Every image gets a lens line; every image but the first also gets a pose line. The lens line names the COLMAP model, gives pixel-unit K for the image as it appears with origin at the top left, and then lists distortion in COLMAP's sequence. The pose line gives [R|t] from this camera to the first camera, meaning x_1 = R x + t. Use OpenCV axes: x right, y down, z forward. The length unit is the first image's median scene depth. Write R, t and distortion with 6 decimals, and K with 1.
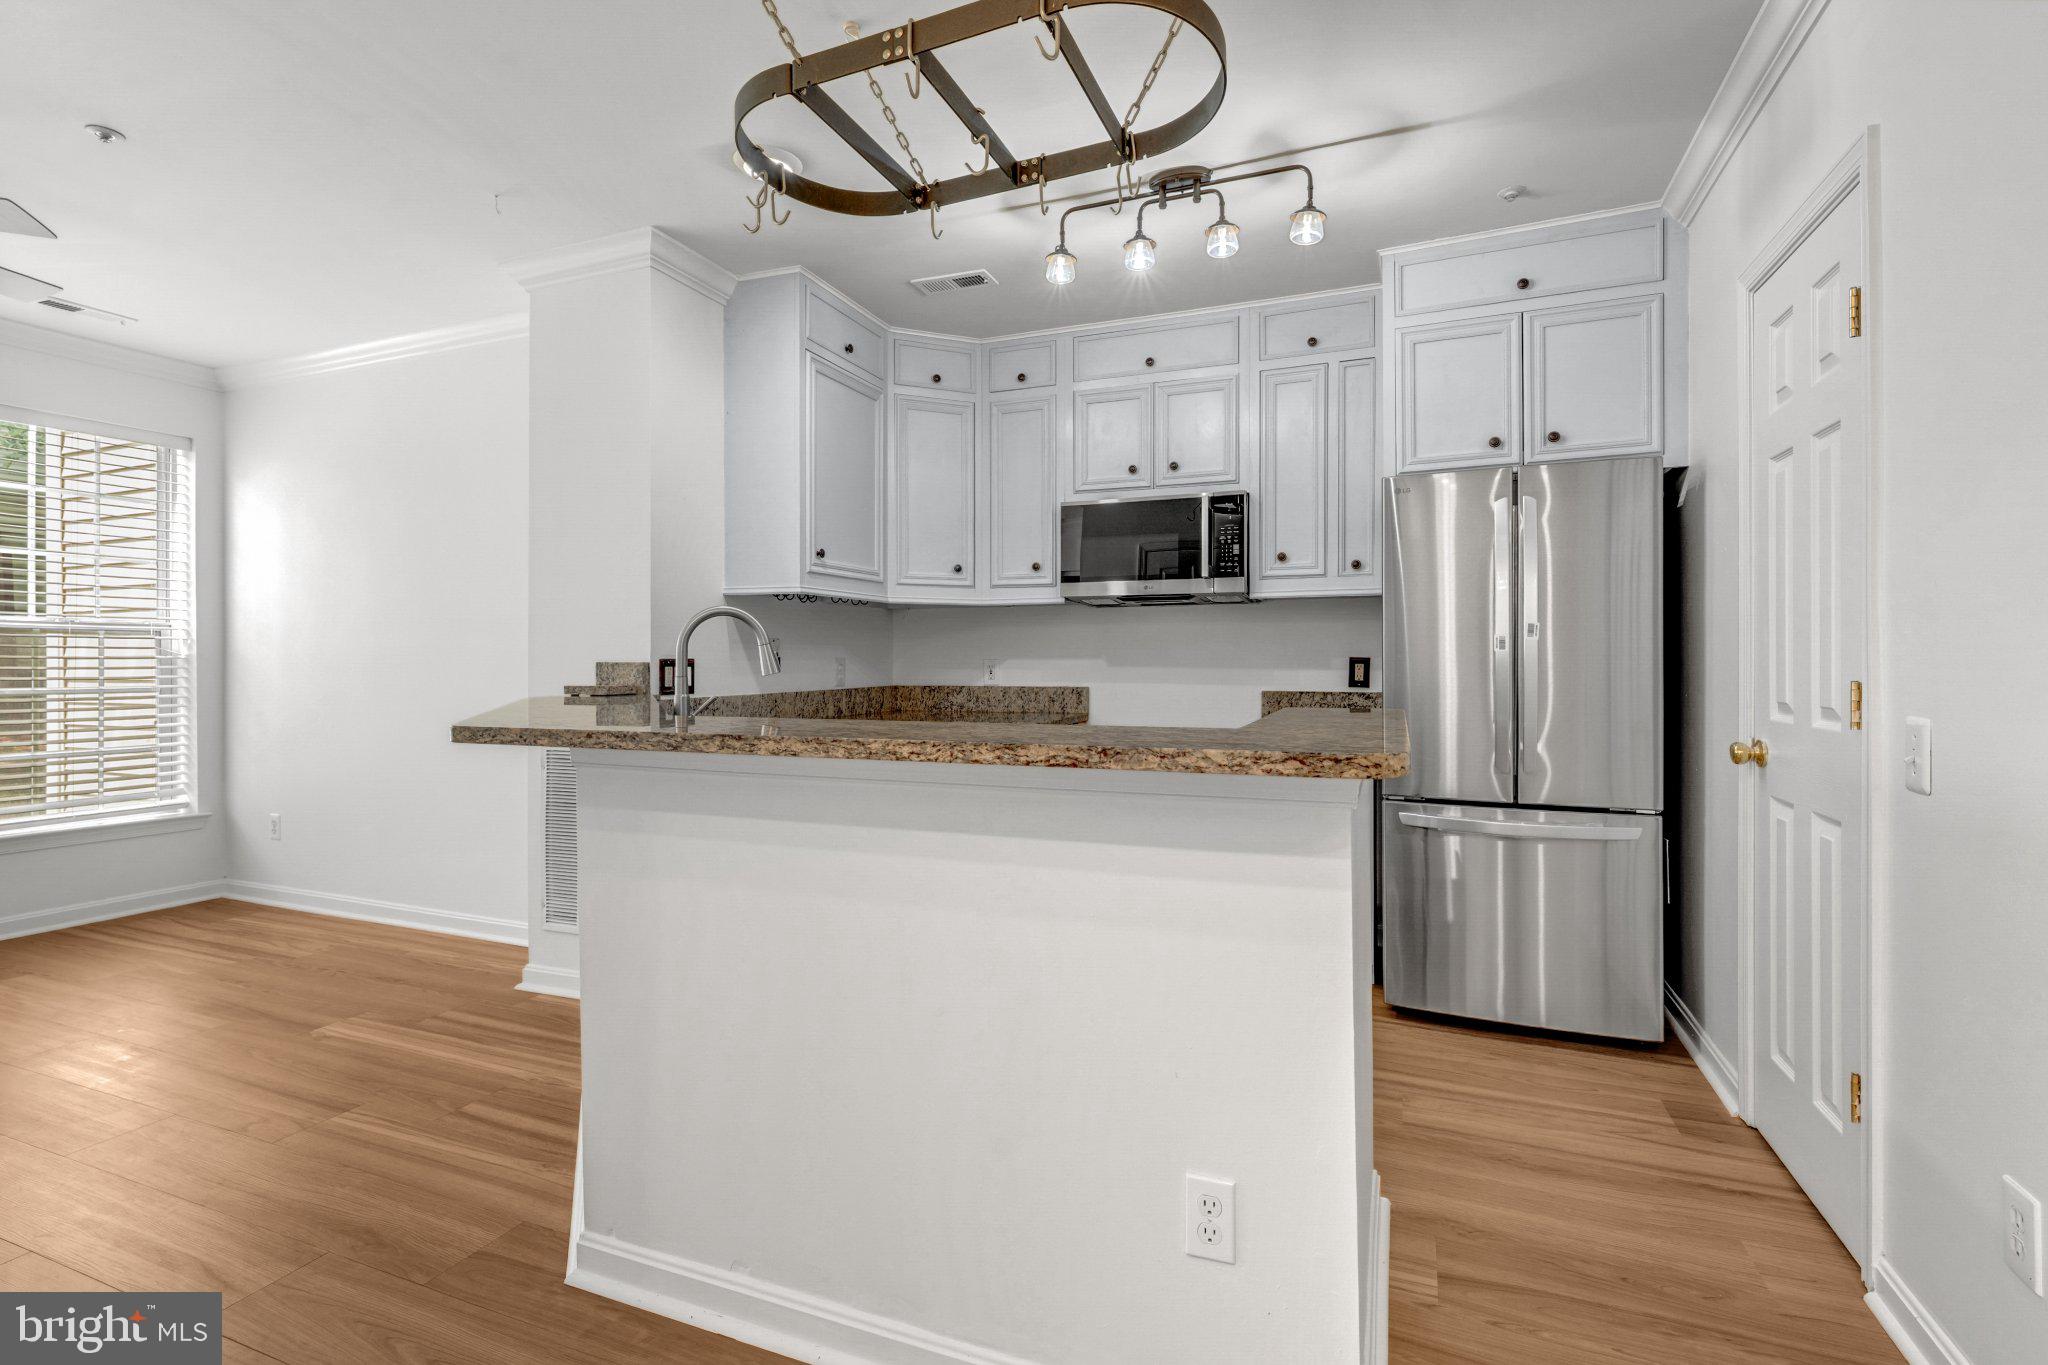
lens RADIAL K [[960.8, 0, 995.8], [0, 960.8, 658.3], [0, 0, 1]] dist [0.007448, -0.000068]
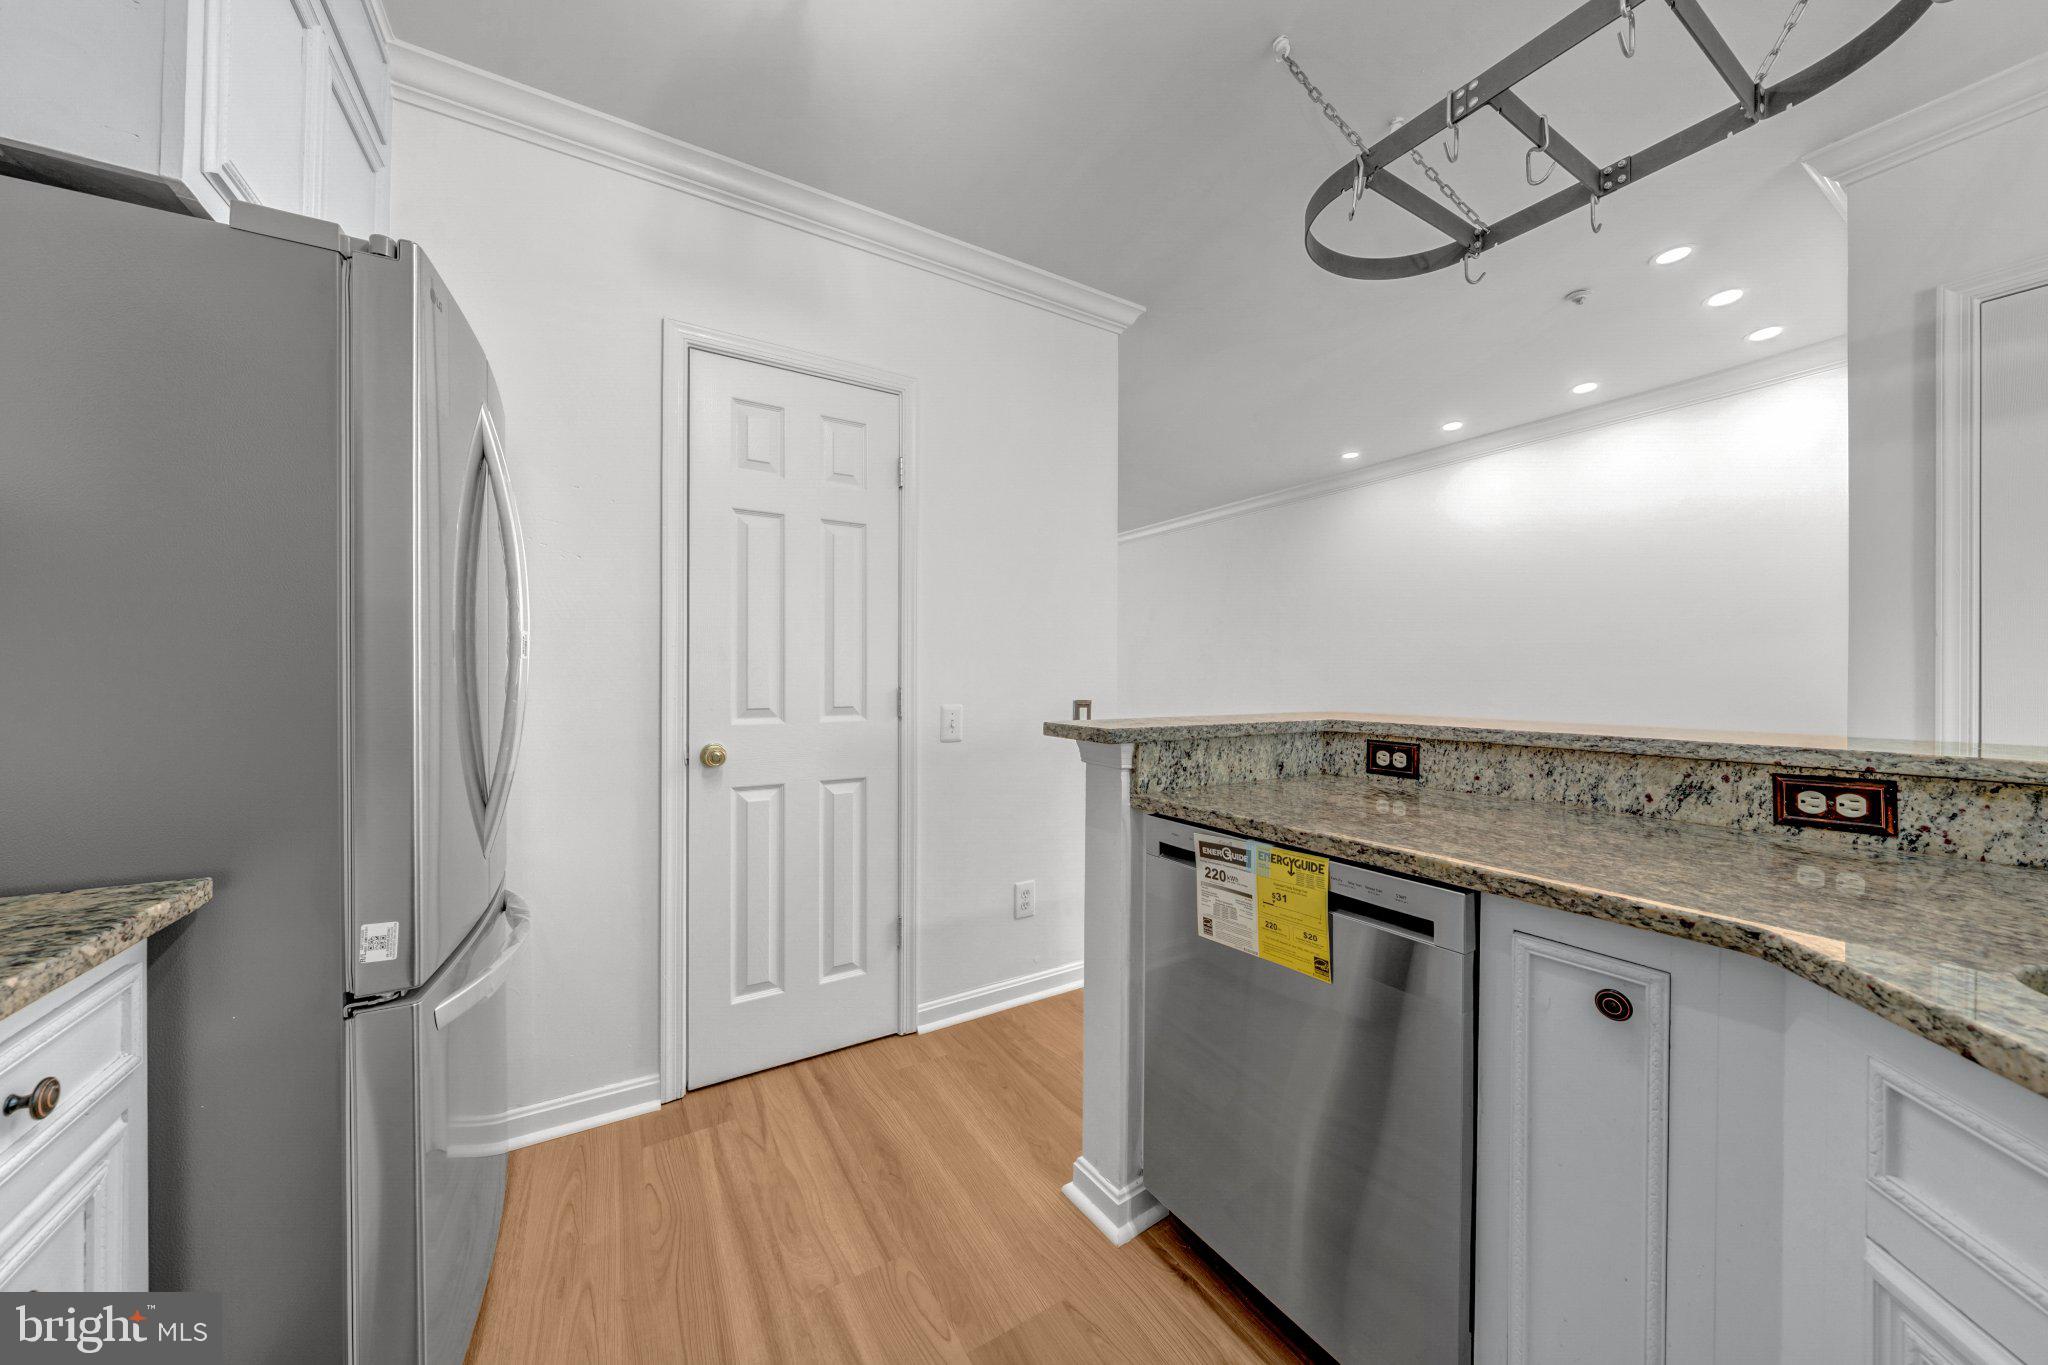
lens RADIAL K [[696.1, 0, 1020.4], [0, 696.1, 677.8], [0, 0, 1]] dist [-0.002791, 0.000033]
pose [[-0.820944, 0.000115, 0.571009, 0.006502], [-0.002428, 0.999990, -0.003692, 0.004599], [-0.571004, -0.004418, -0.820935, 1.097730]]
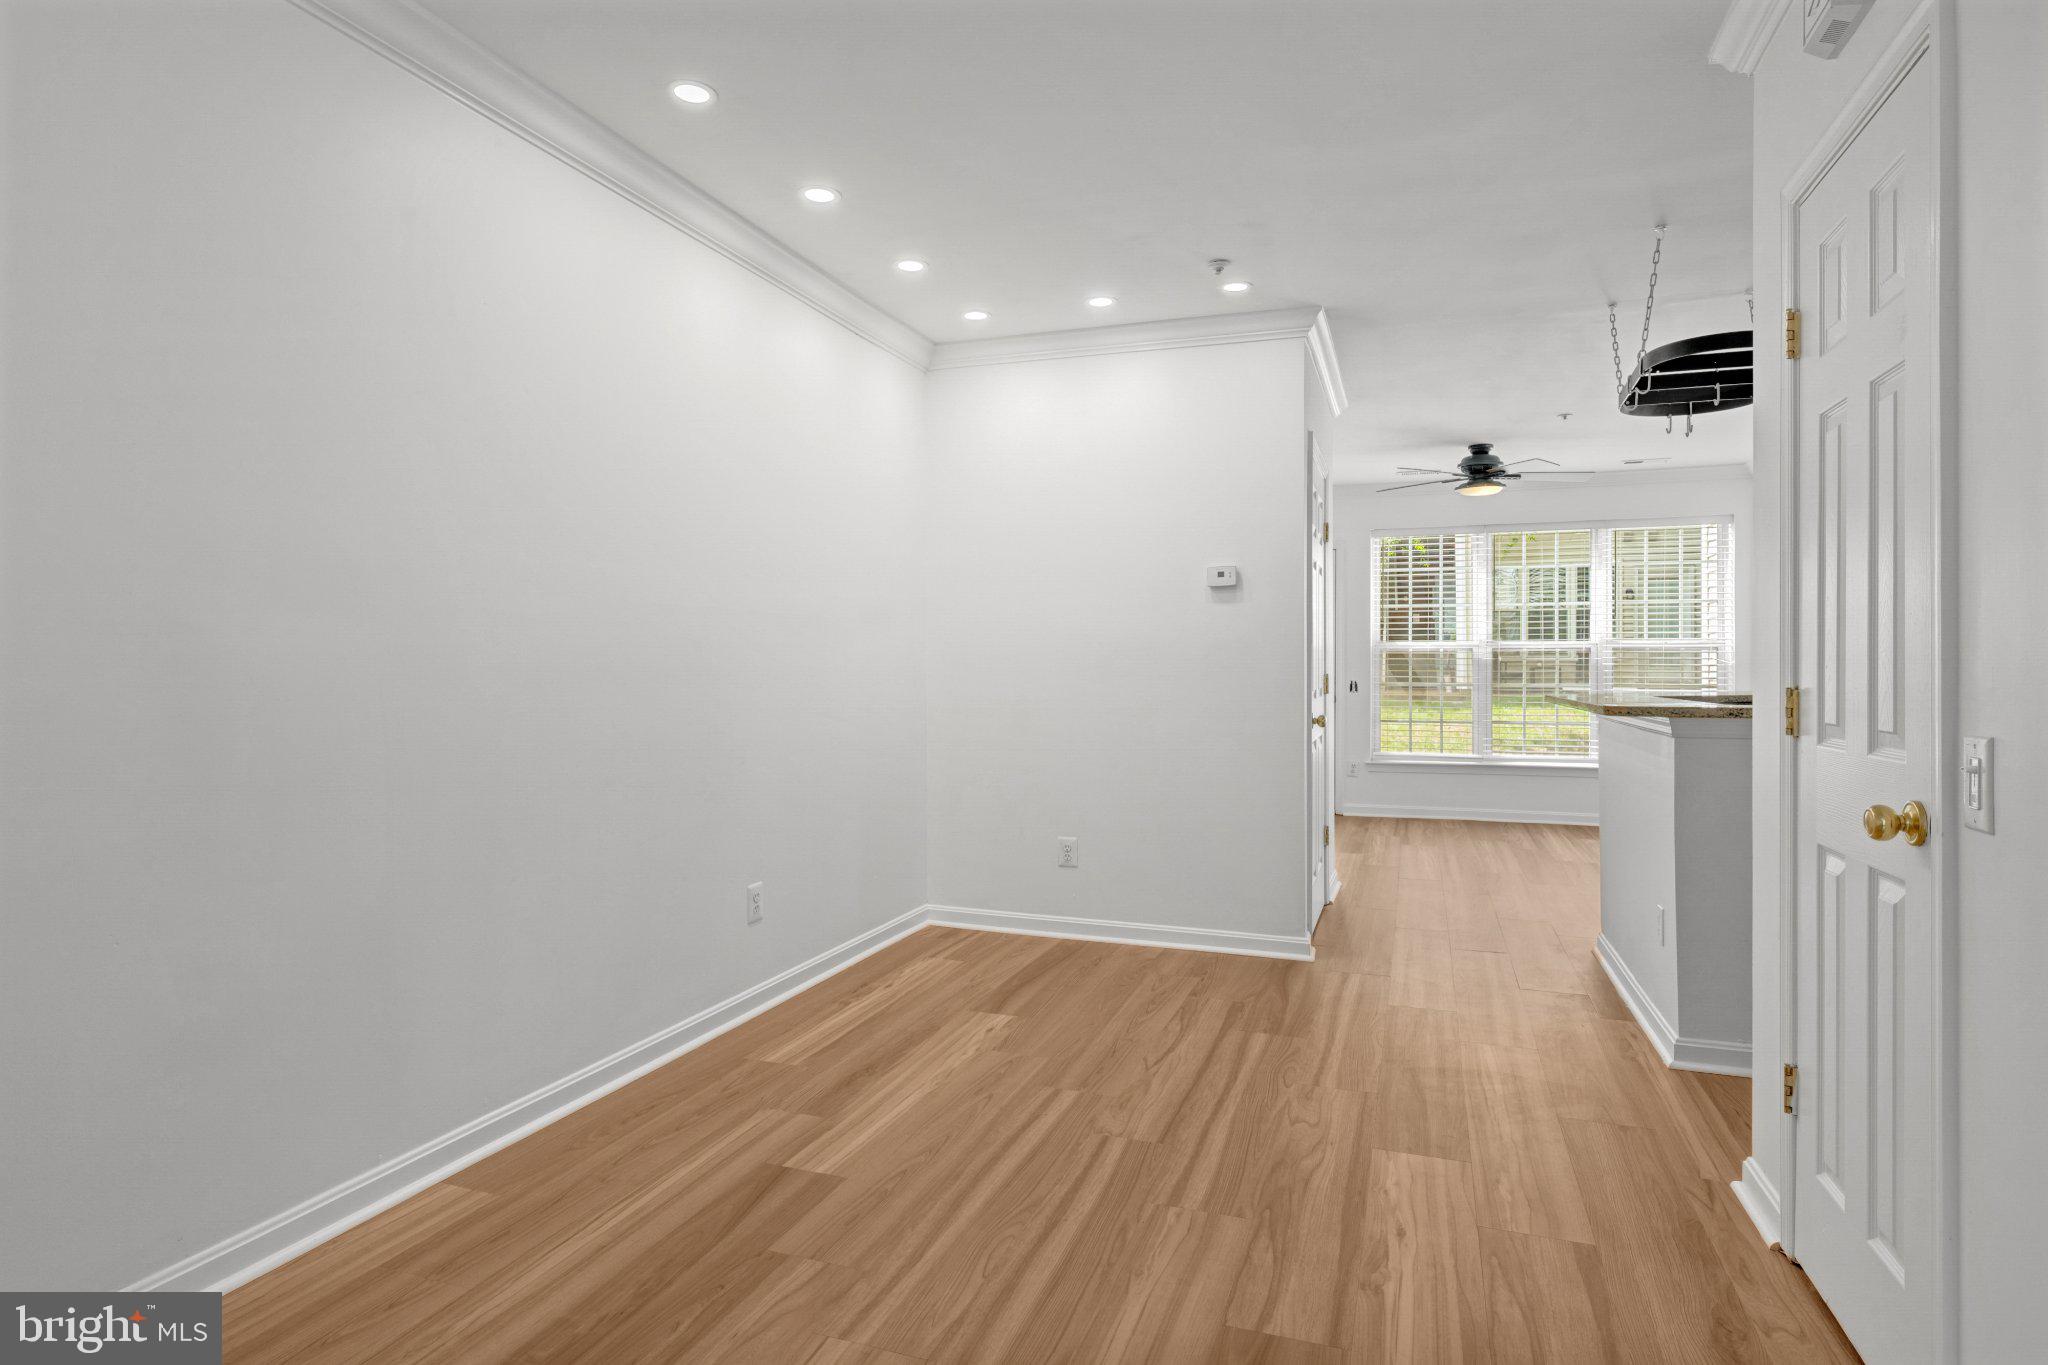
lens RADIAL K [[1092.8, 0, 1038.9], [0, 1092.8, 671.3], [0, 0, 1]] dist [0.002161, 0.001027]
pose [[0.063702, 0.006189, -0.997950, 1.147349], [0.002480, 0.999977, 0.006360, -0.006478], [0.997966, -0.002880, 0.063685, -0.248104]]
